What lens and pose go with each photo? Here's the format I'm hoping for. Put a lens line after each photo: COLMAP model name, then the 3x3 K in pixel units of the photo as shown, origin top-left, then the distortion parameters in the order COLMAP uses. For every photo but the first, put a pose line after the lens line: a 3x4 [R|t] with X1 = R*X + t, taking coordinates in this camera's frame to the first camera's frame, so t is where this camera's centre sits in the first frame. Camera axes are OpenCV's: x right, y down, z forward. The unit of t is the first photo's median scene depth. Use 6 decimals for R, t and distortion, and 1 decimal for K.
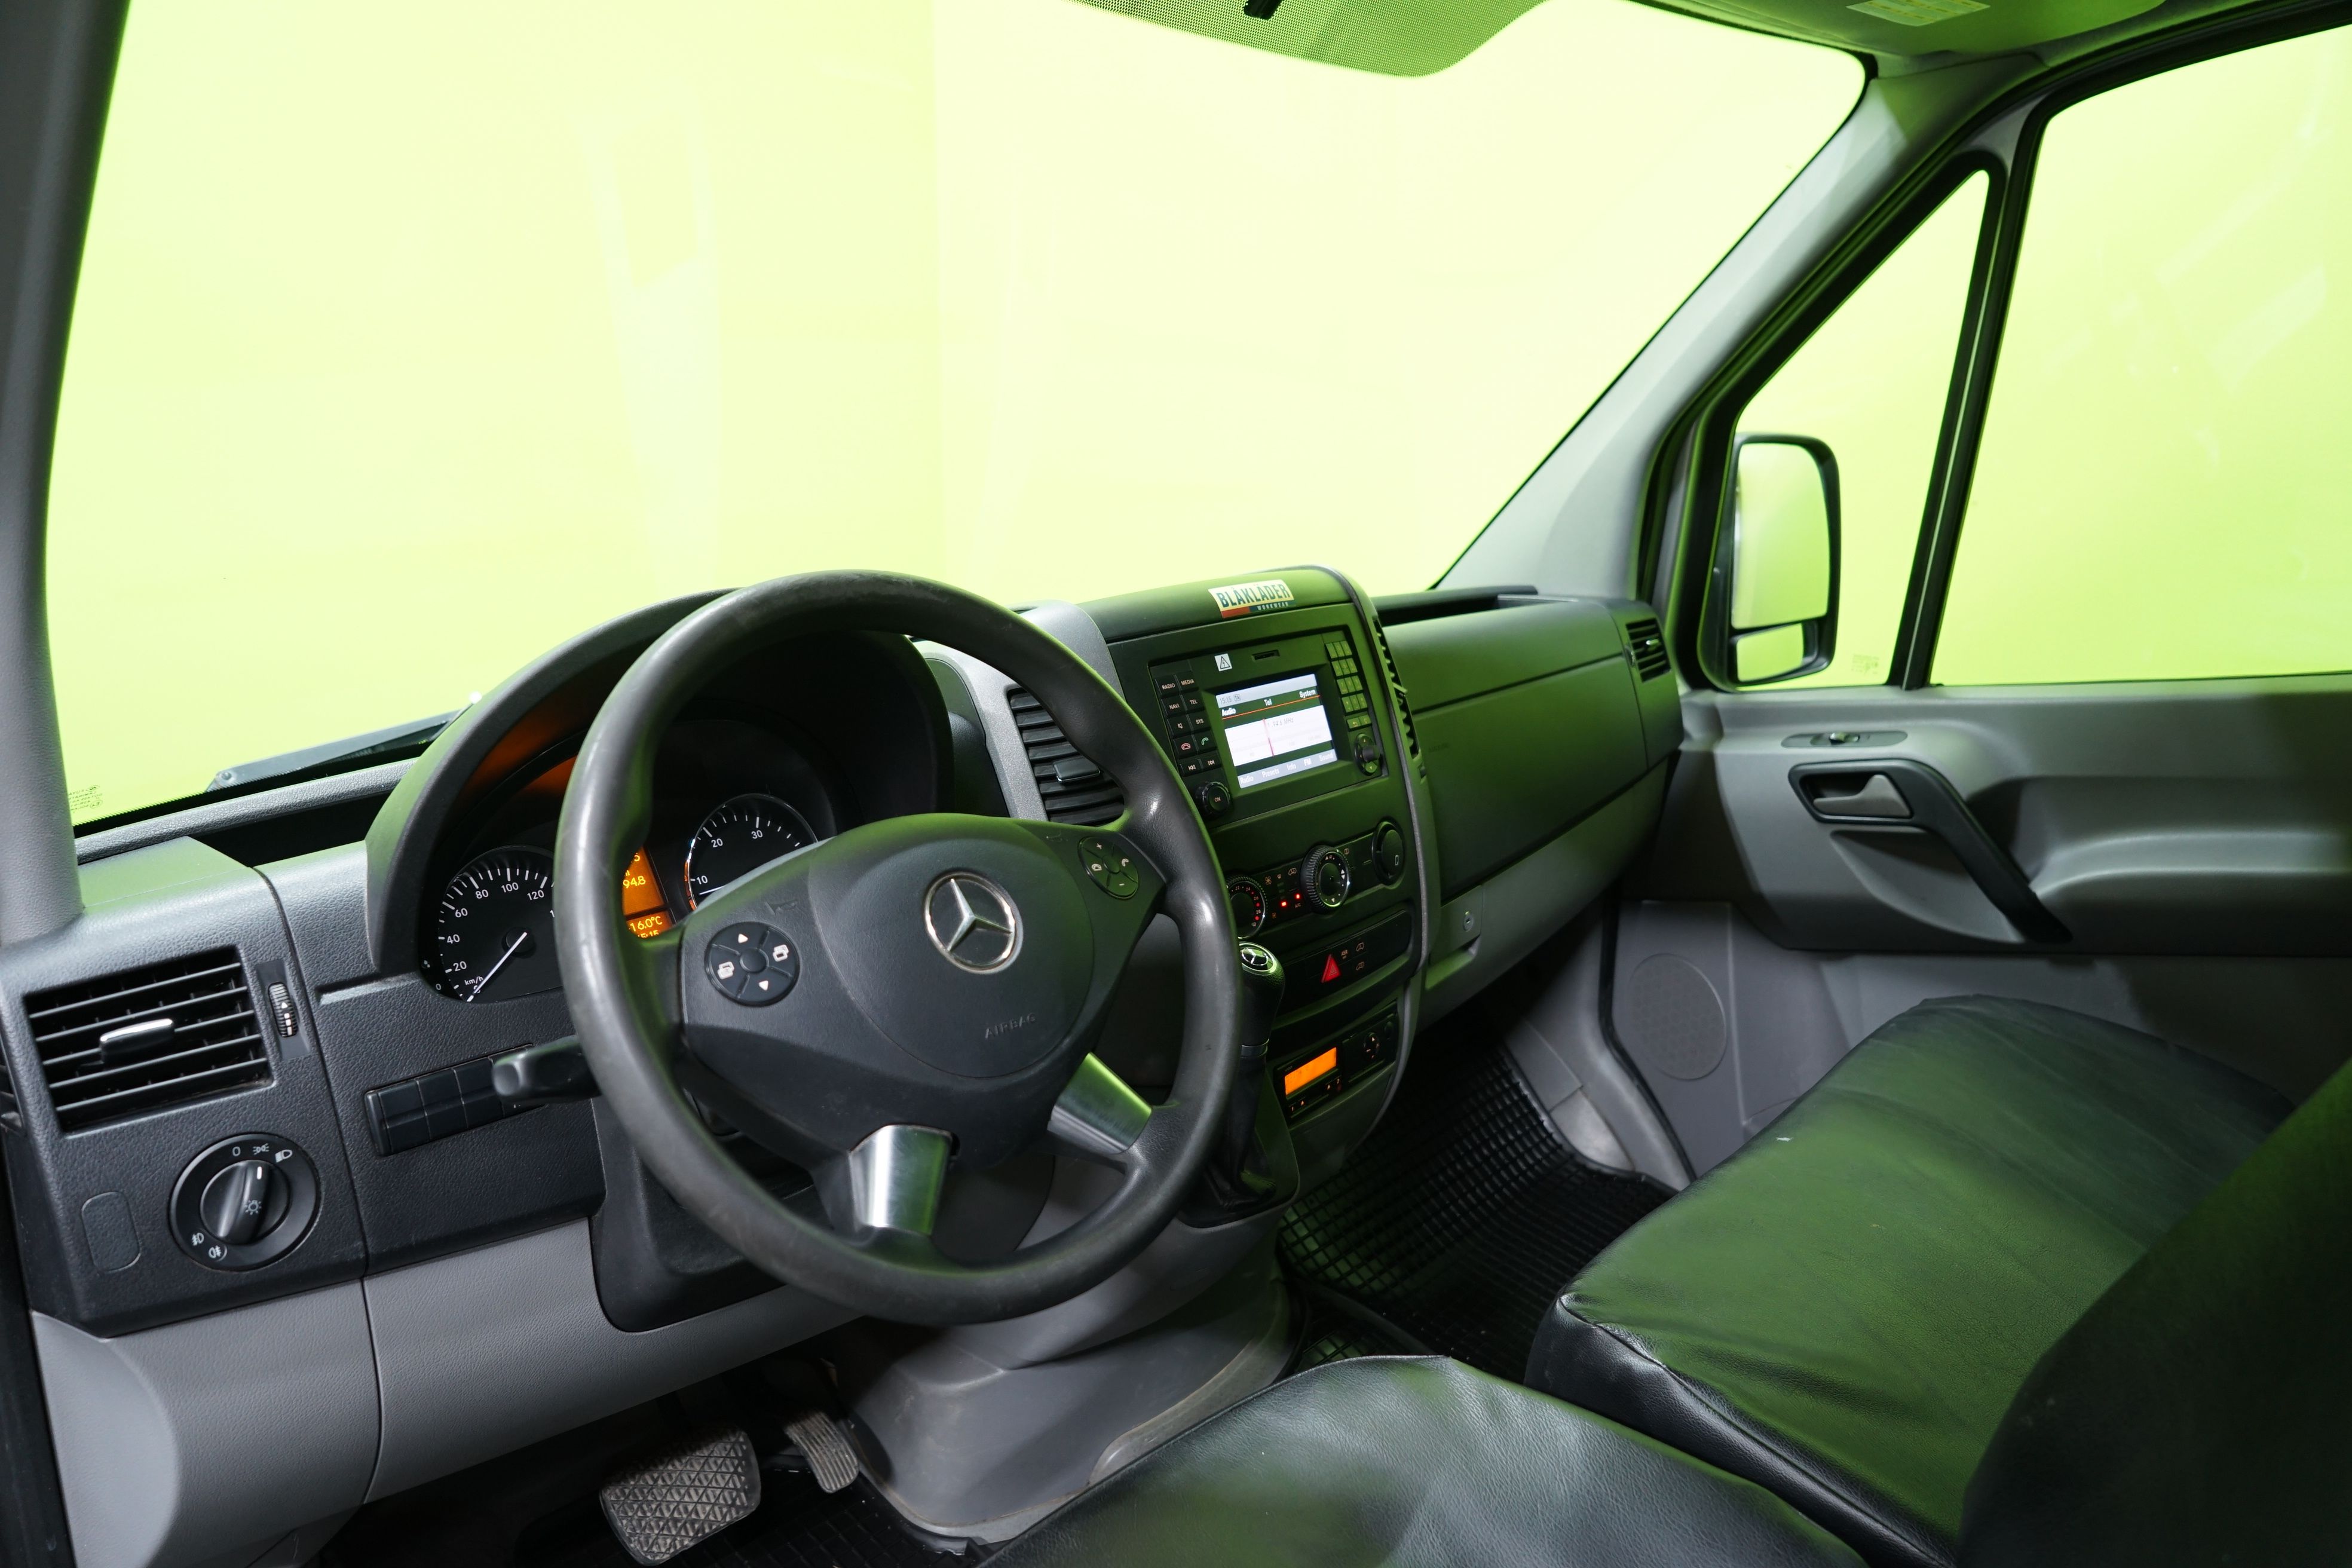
lens RADIAL K [[1560.5, 0, 1178.2], [0, 1560.5, 788.3], [0, 0, 1]] dist [-0.032596, 0.029209]
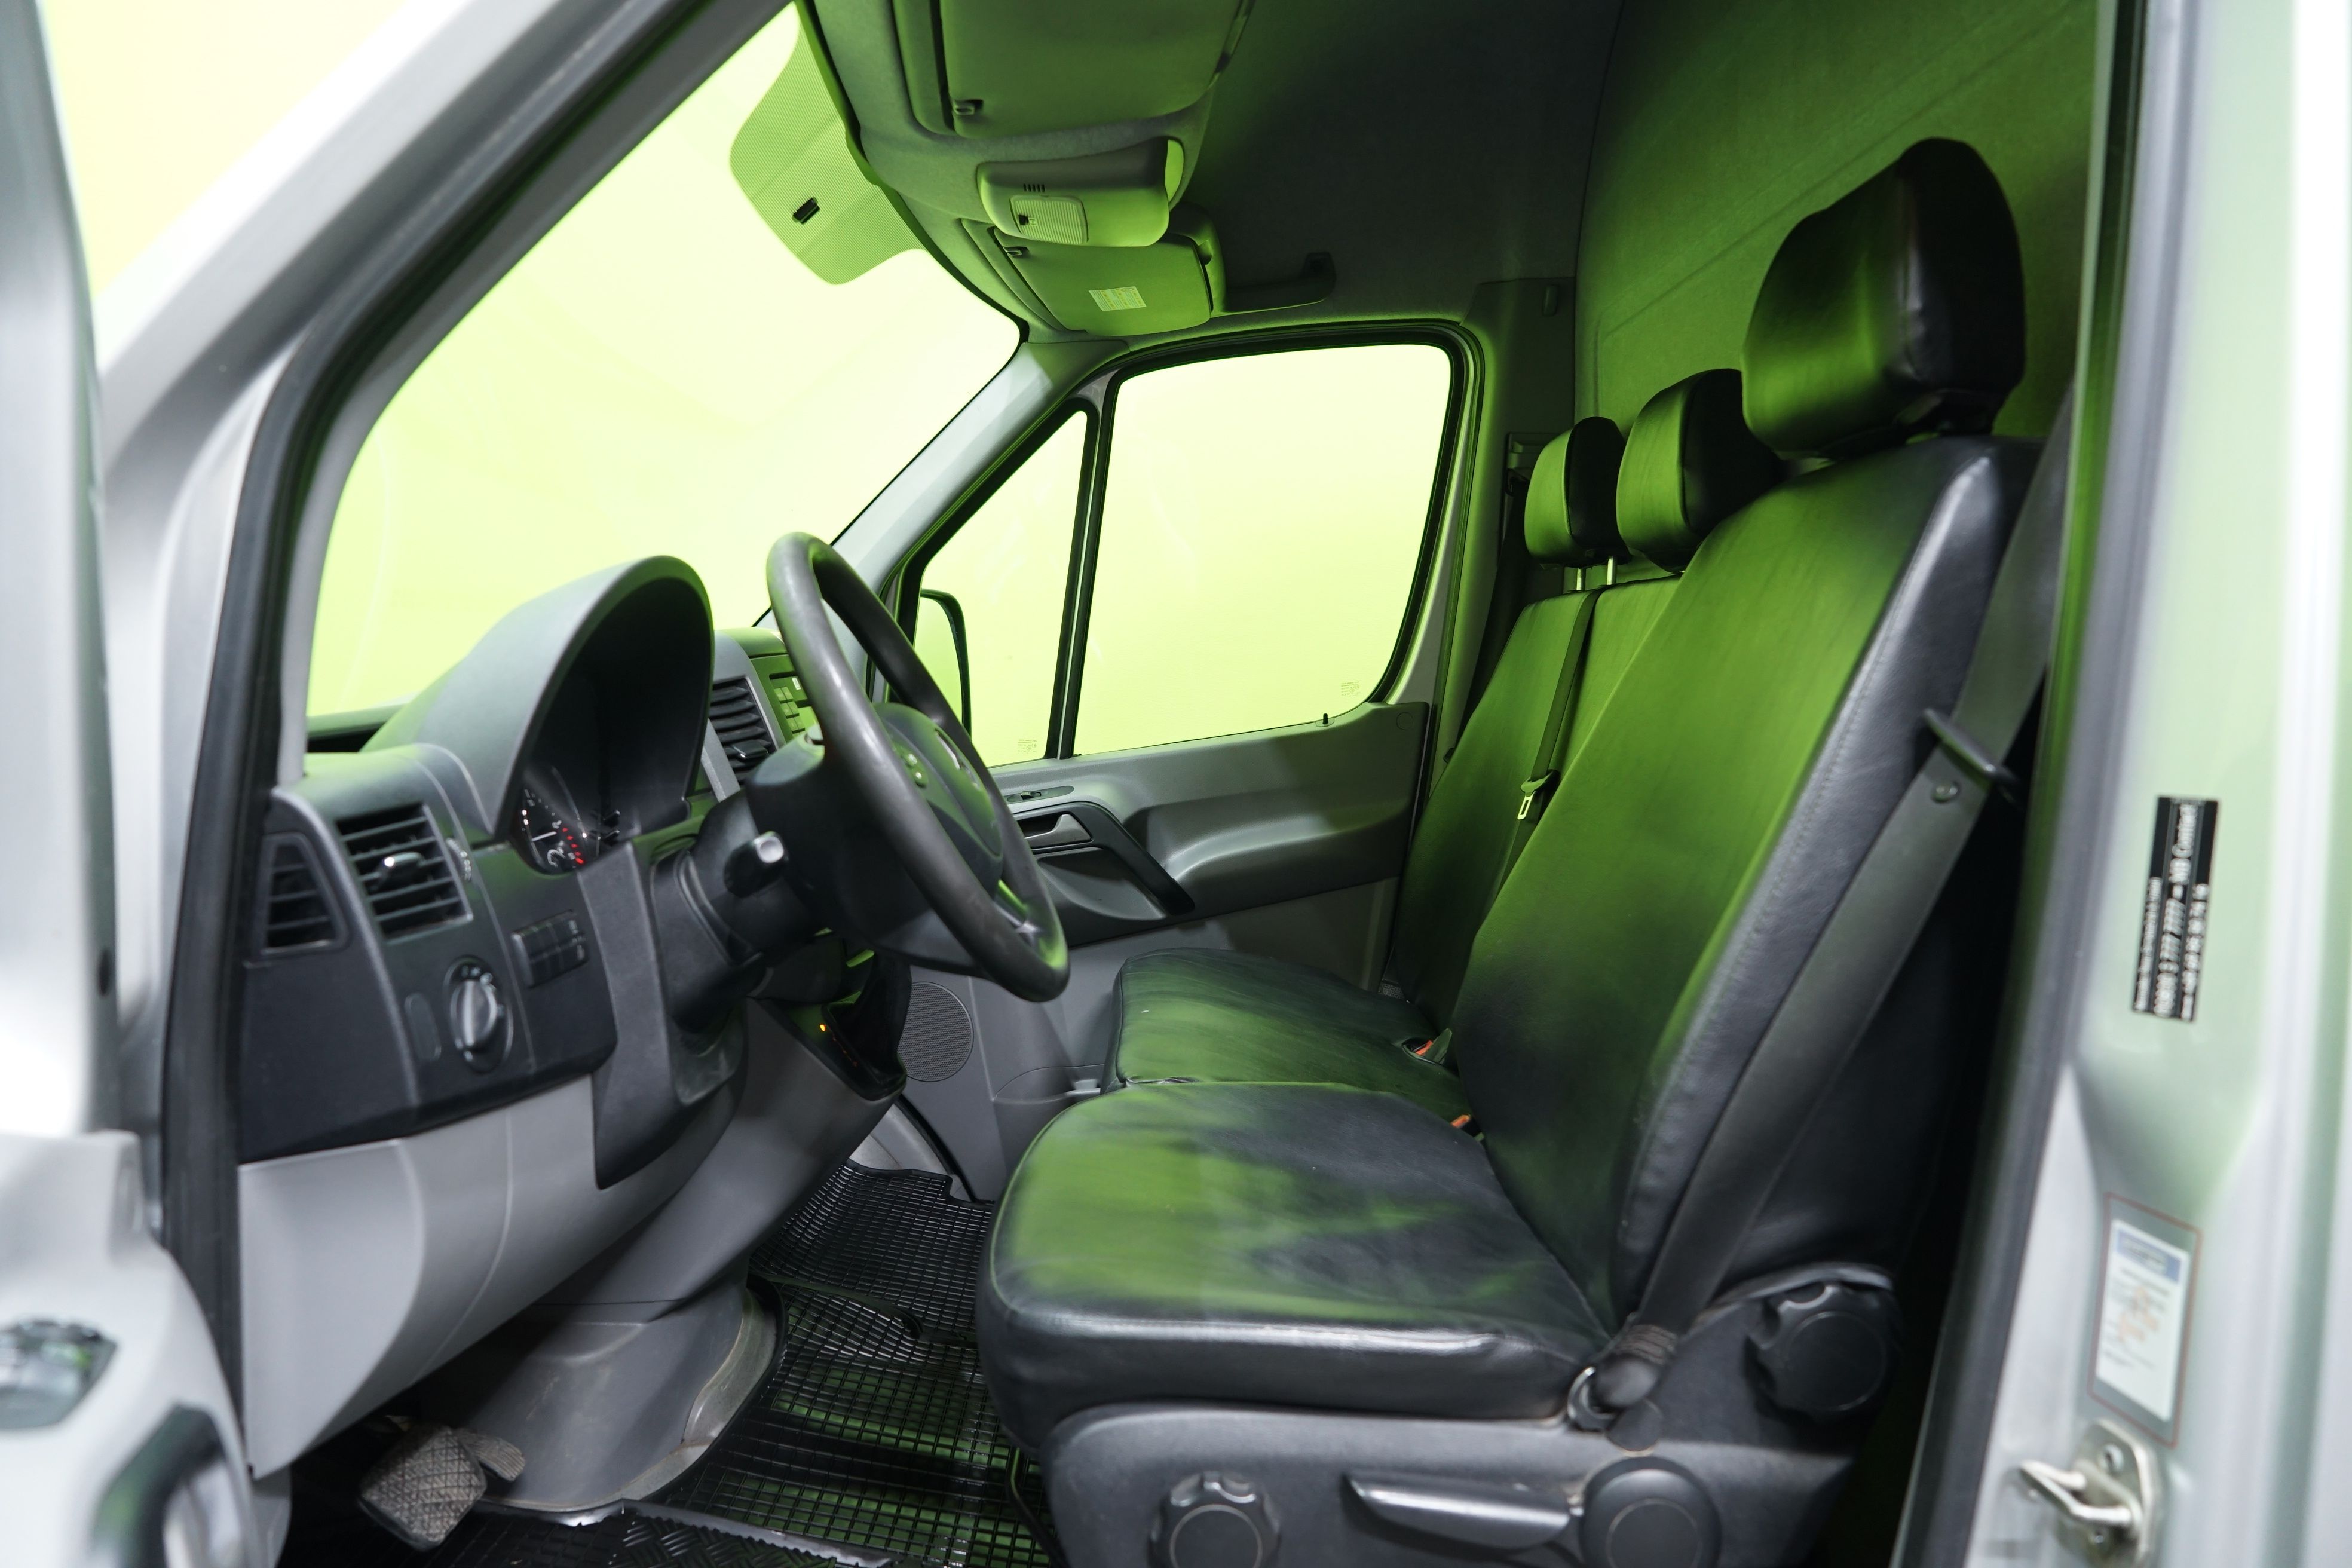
lens RADIAL K [[1560.5, 0, 1166.3], [0, 1560.5, 789.5], [0, 0, 1]] dist [-0.032596, 0.029209]
pose [[0.727134, -0.035881, 0.685558, -0.551257], [0.150273, 0.982733, -0.107951, 0.165559], [-0.669847, 0.181515, 0.719970, -0.106786]]
